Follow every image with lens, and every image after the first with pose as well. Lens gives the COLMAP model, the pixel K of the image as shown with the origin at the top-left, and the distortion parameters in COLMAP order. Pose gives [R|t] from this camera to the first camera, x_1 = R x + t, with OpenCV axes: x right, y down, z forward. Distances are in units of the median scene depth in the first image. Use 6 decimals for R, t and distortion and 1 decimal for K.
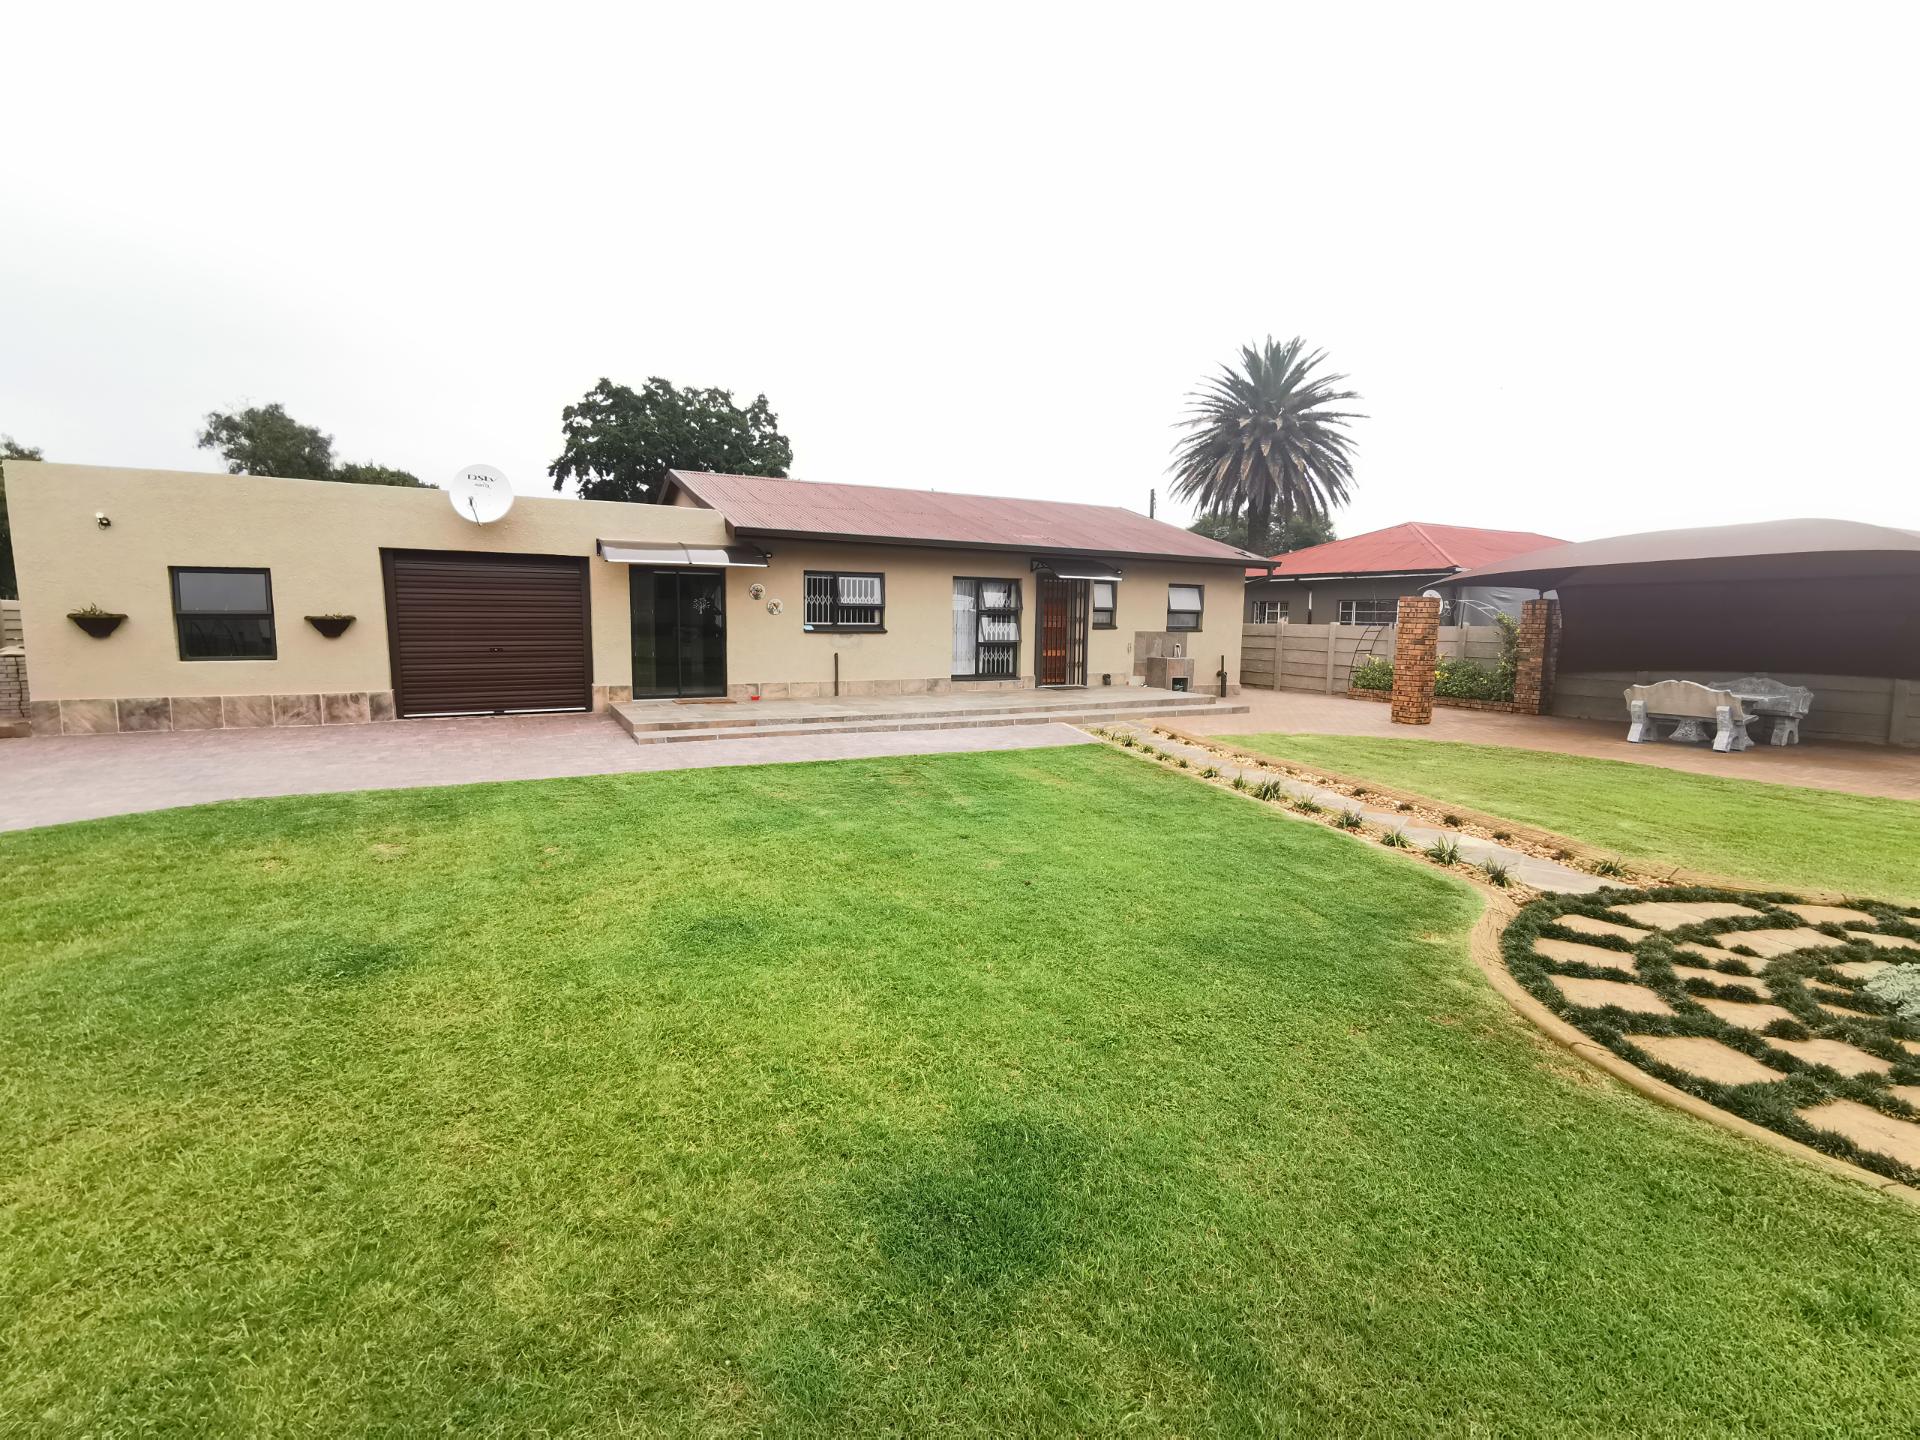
lens RADIAL K [[889.1, 0, 959.3], [0, 889.1, 719.3], [0, 0, 1]] dist [0.013097, 0.000319]
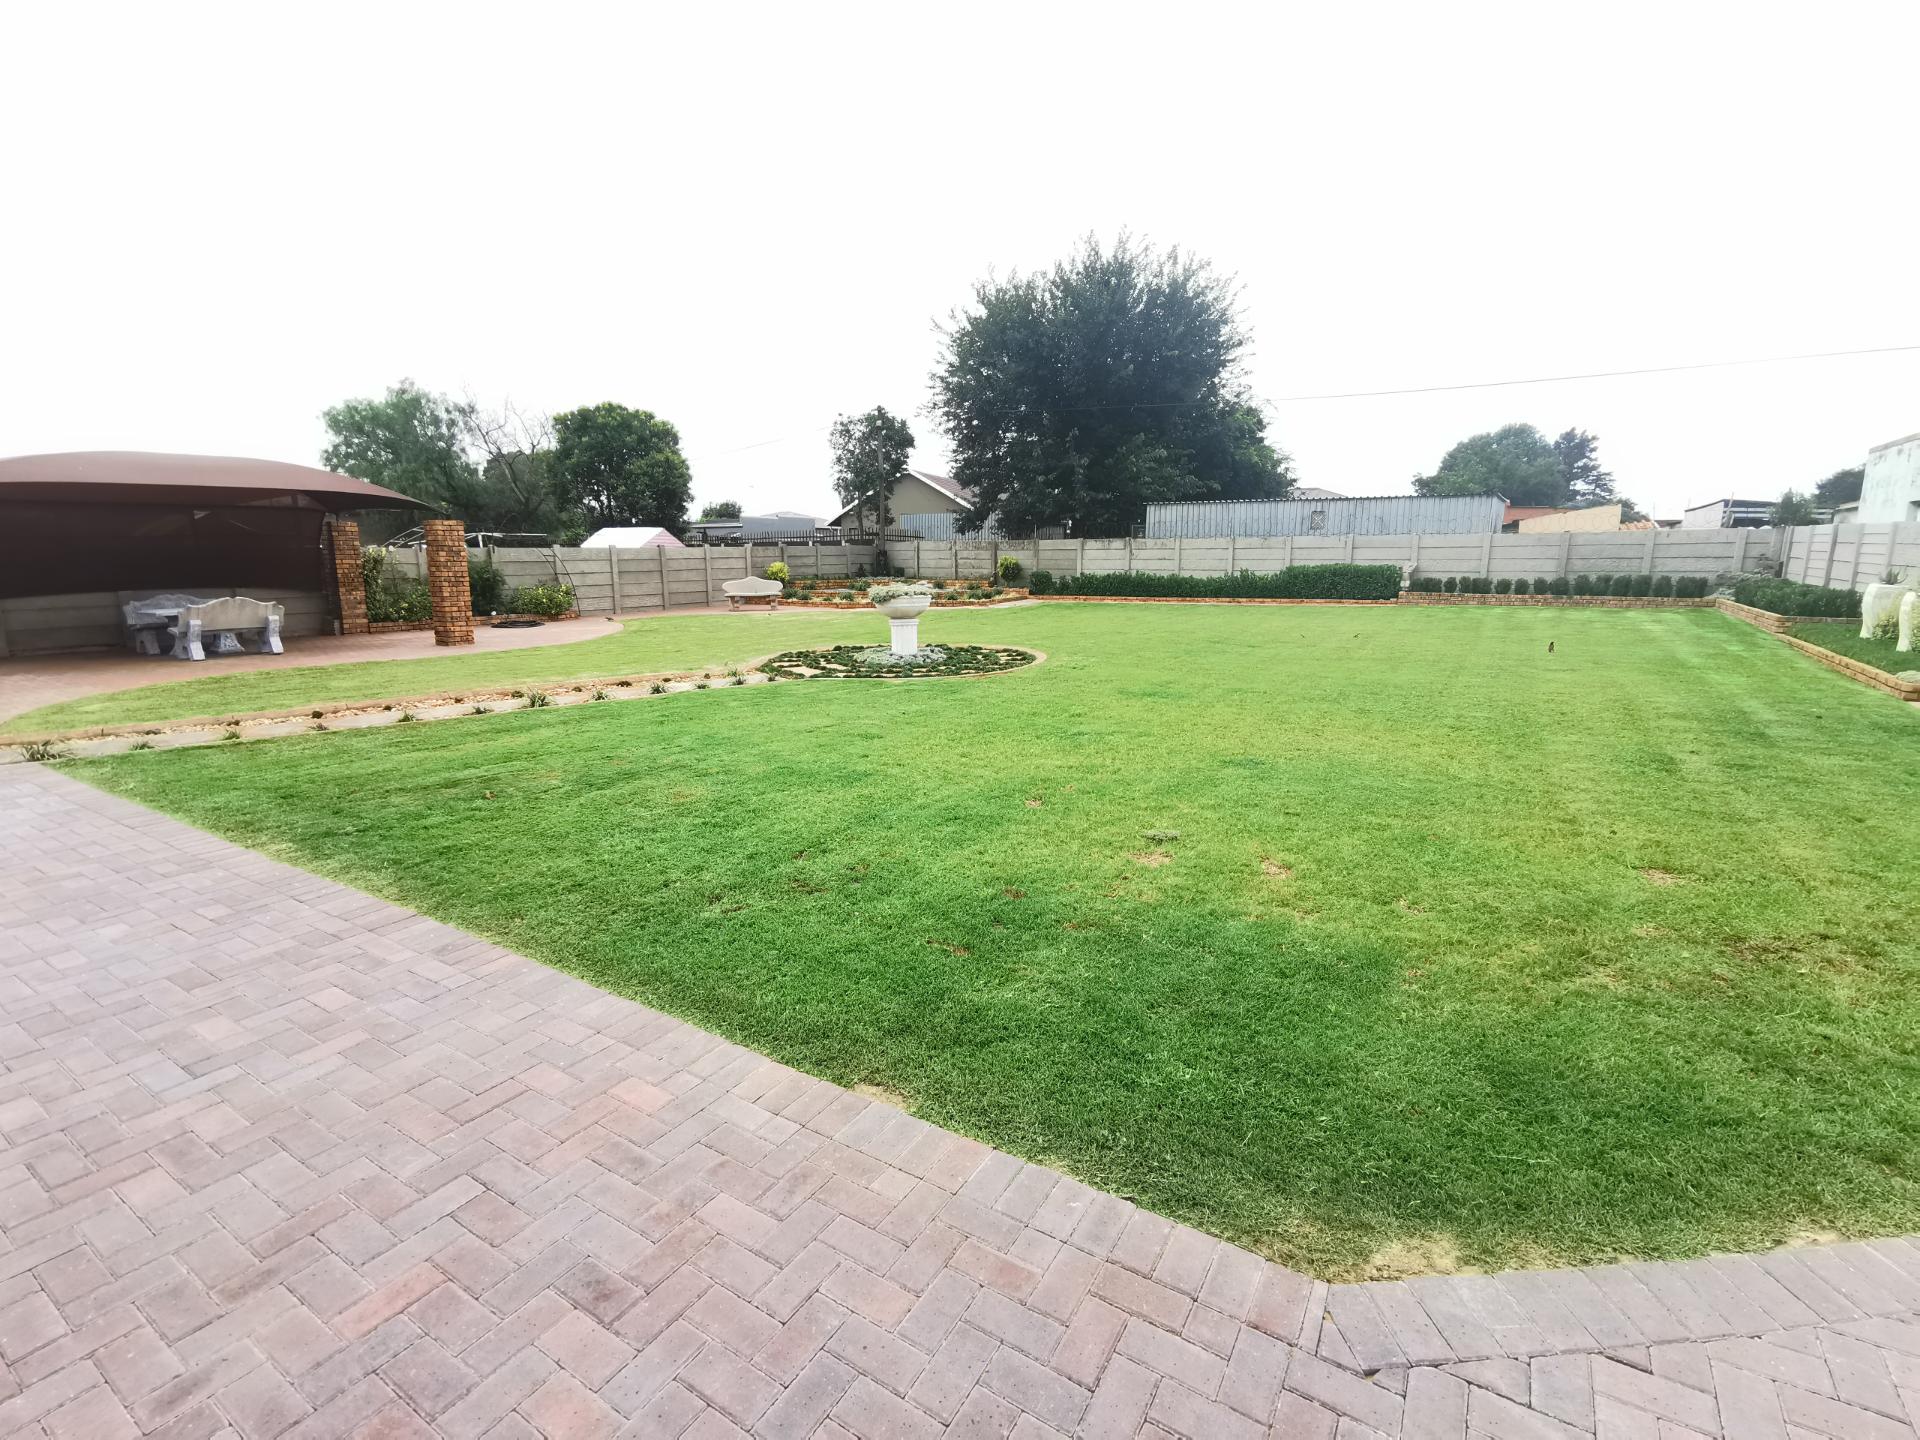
lens RADIAL K [[894.8, 0, 953.3], [0, 894.8, 717.1], [0, 0, 1]] dist [-0.012275, 0.022209]
pose [[-0.476870, -0.171814, 0.862018, -0.664091], [0.091224, 0.965739, 0.242953, -0.094284], [-0.874227, 0.194494, -0.444858, 0.769871]]
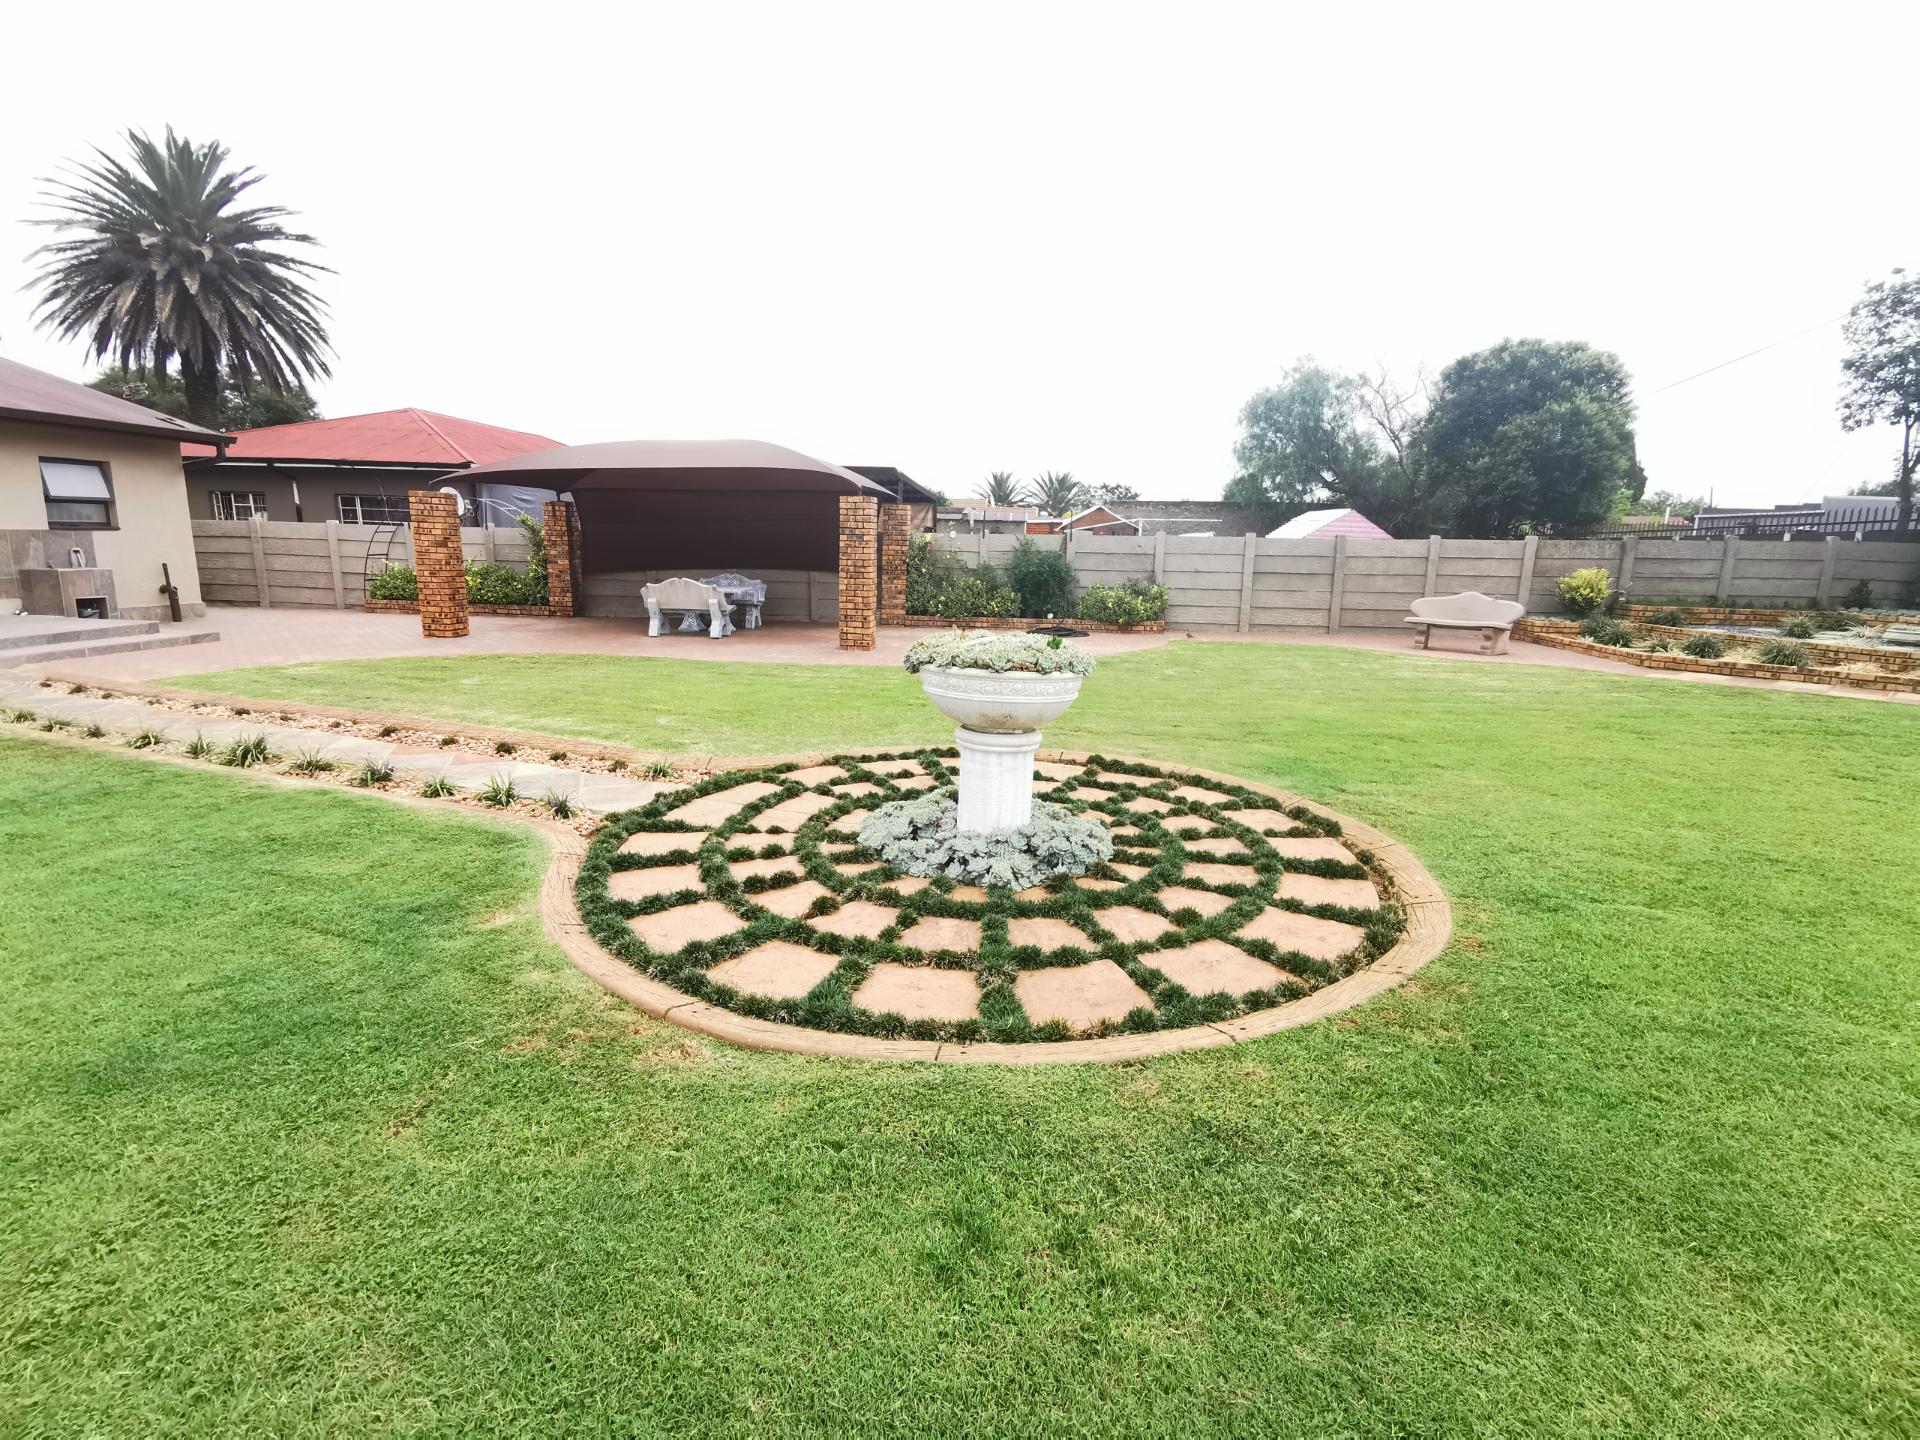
lens RADIAL K [[883.2, 0, 950.6], [0, 883.2, 716.4], [0, 0, 1]] dist [0.019110, -0.001307]
pose [[0.557485, -0.163282, 0.813971, 0.052242], [0.078442, 0.986441, 0.144155, -0.005688], [-0.826473, -0.016515, 0.562734, 0.082909]]
